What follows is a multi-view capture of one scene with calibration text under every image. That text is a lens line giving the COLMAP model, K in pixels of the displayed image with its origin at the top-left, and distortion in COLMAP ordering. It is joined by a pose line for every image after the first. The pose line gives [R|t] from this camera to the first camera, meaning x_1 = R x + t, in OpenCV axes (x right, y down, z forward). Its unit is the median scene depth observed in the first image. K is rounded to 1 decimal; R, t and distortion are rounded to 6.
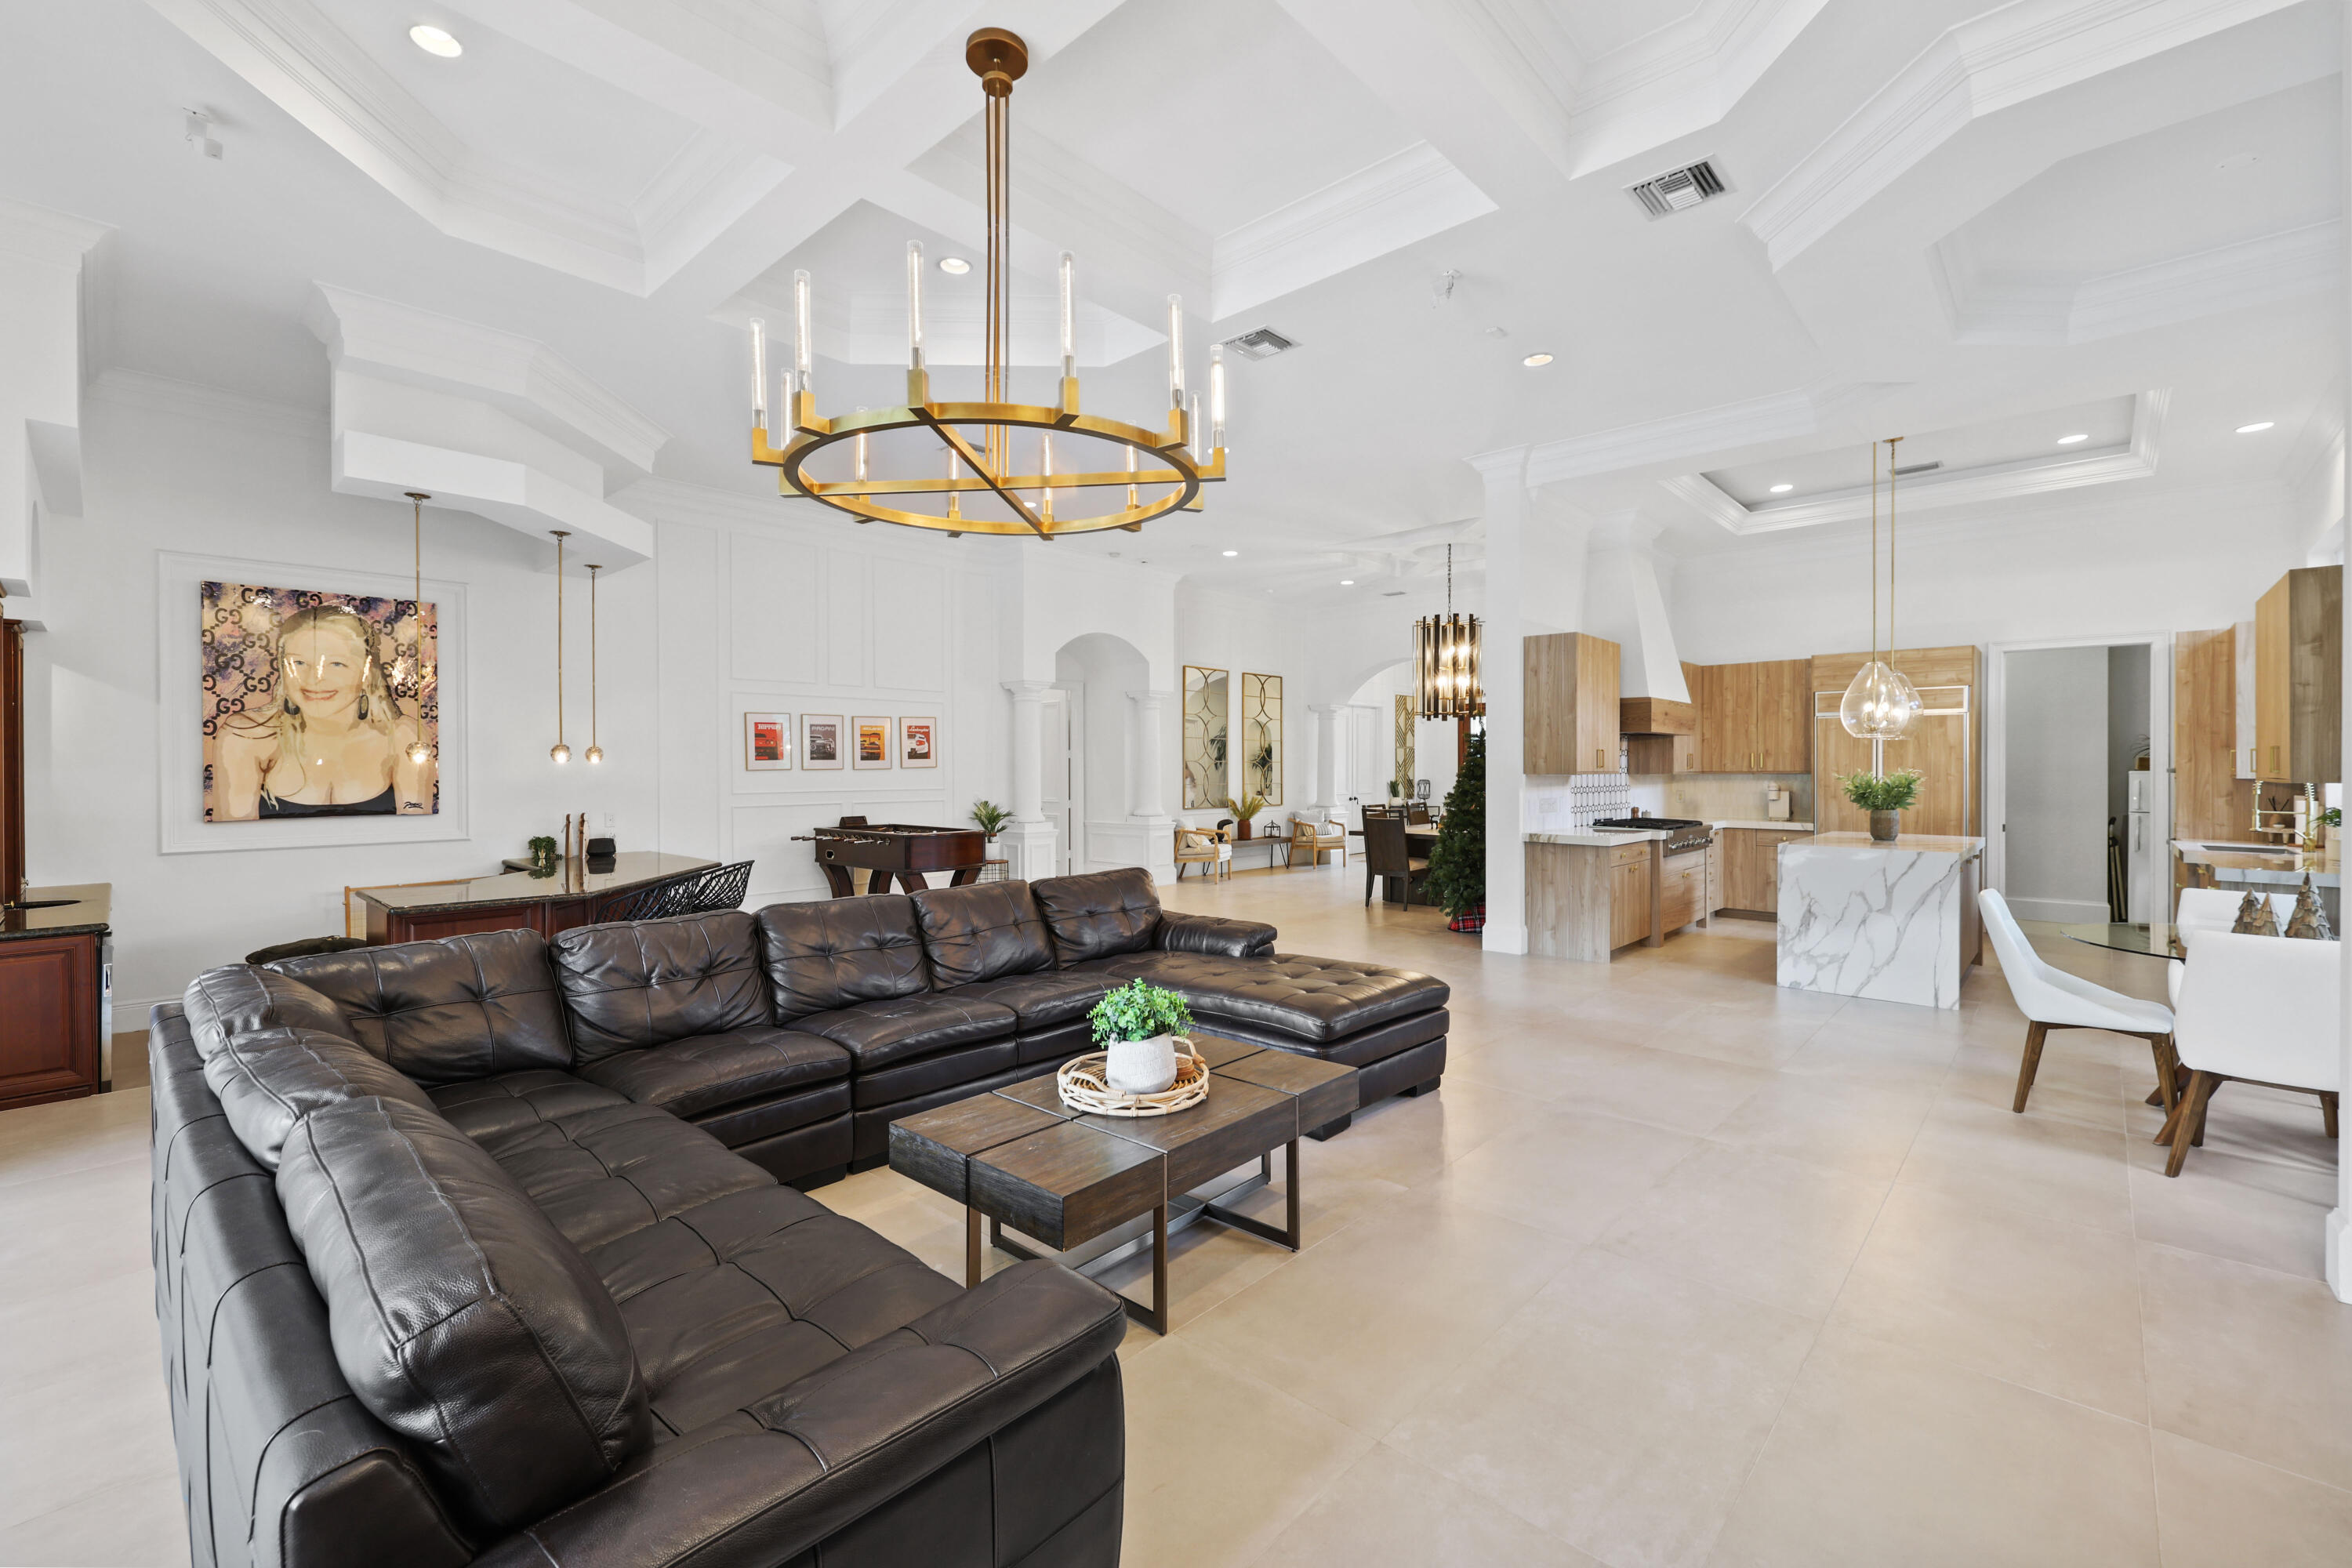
lens RADIAL K [[988.8, 0, 1170.6], [0, 988.8, 779.0], [0, 0, 1]] dist [-0.007499, -0.003215]
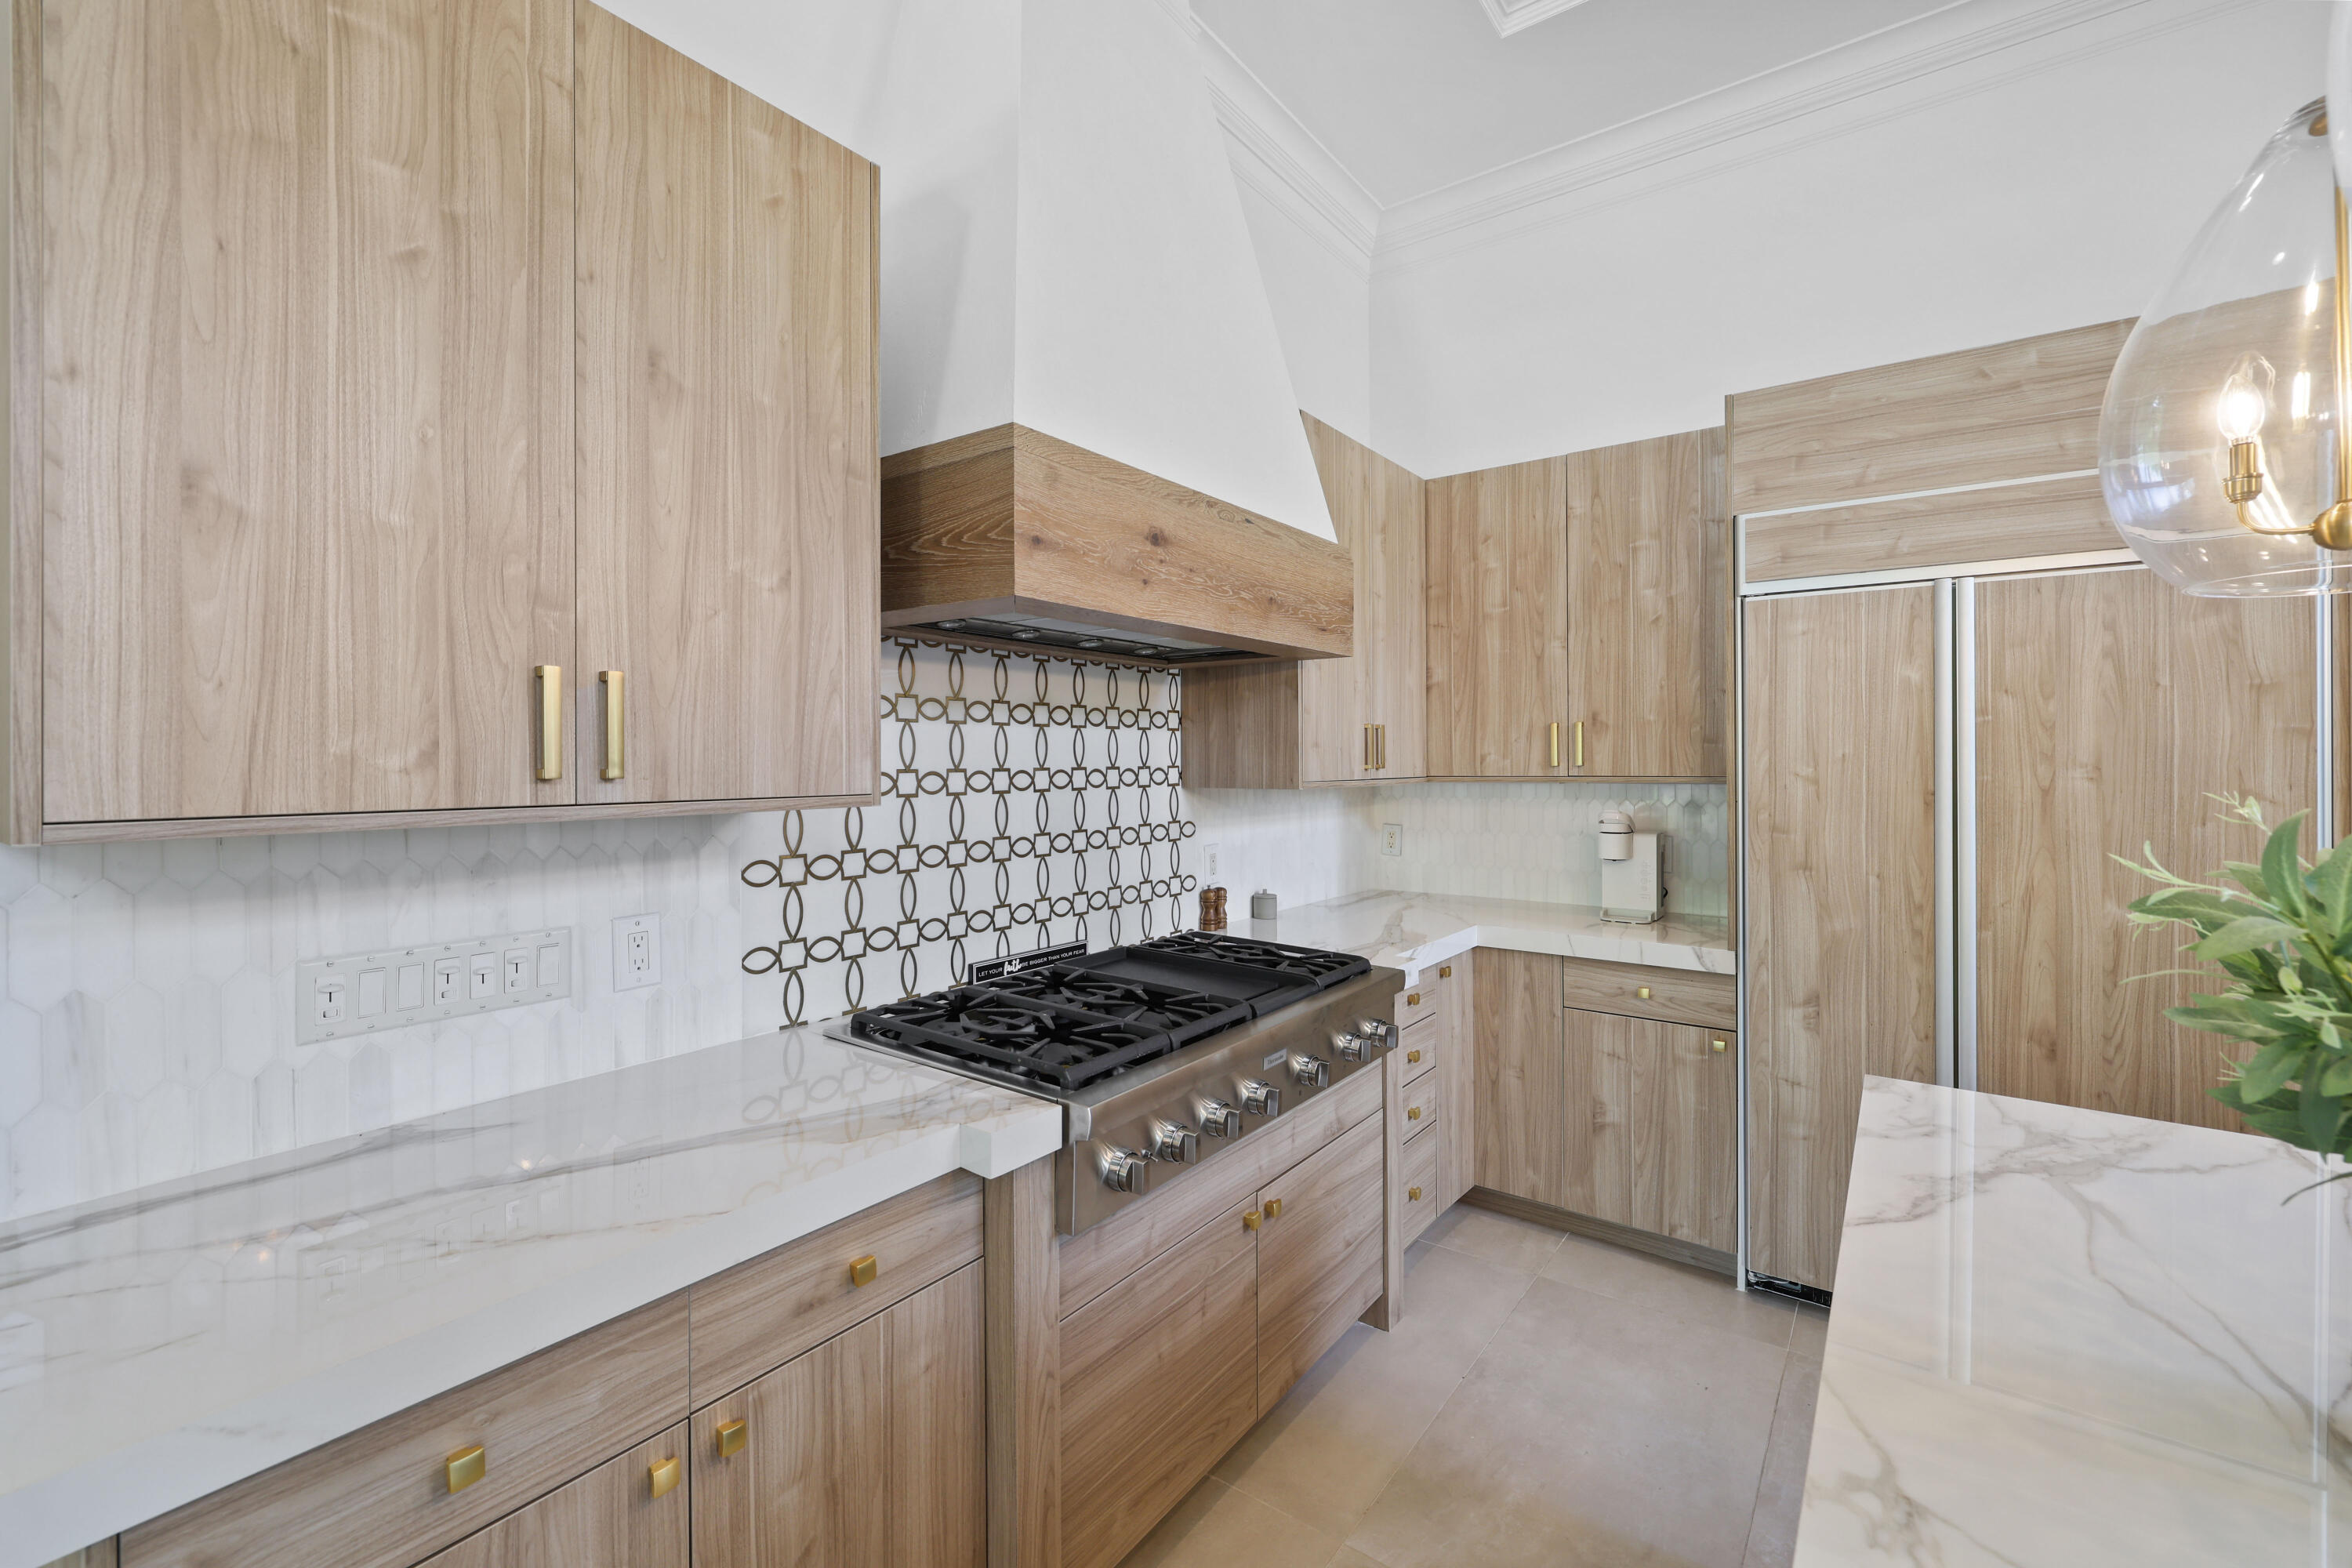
lens RADIAL K [[988.8, 0, 1173.0], [0, 988.8, 770.4], [0, 0, 1]] dist [-0.007499, -0.003215]
pose [[0.994635, -0.005228, 0.103314, 0.259497], [0.005437, 0.999984, -0.001743, -0.006096], [-0.103303, 0.002295, 0.994647, 0.413017]]
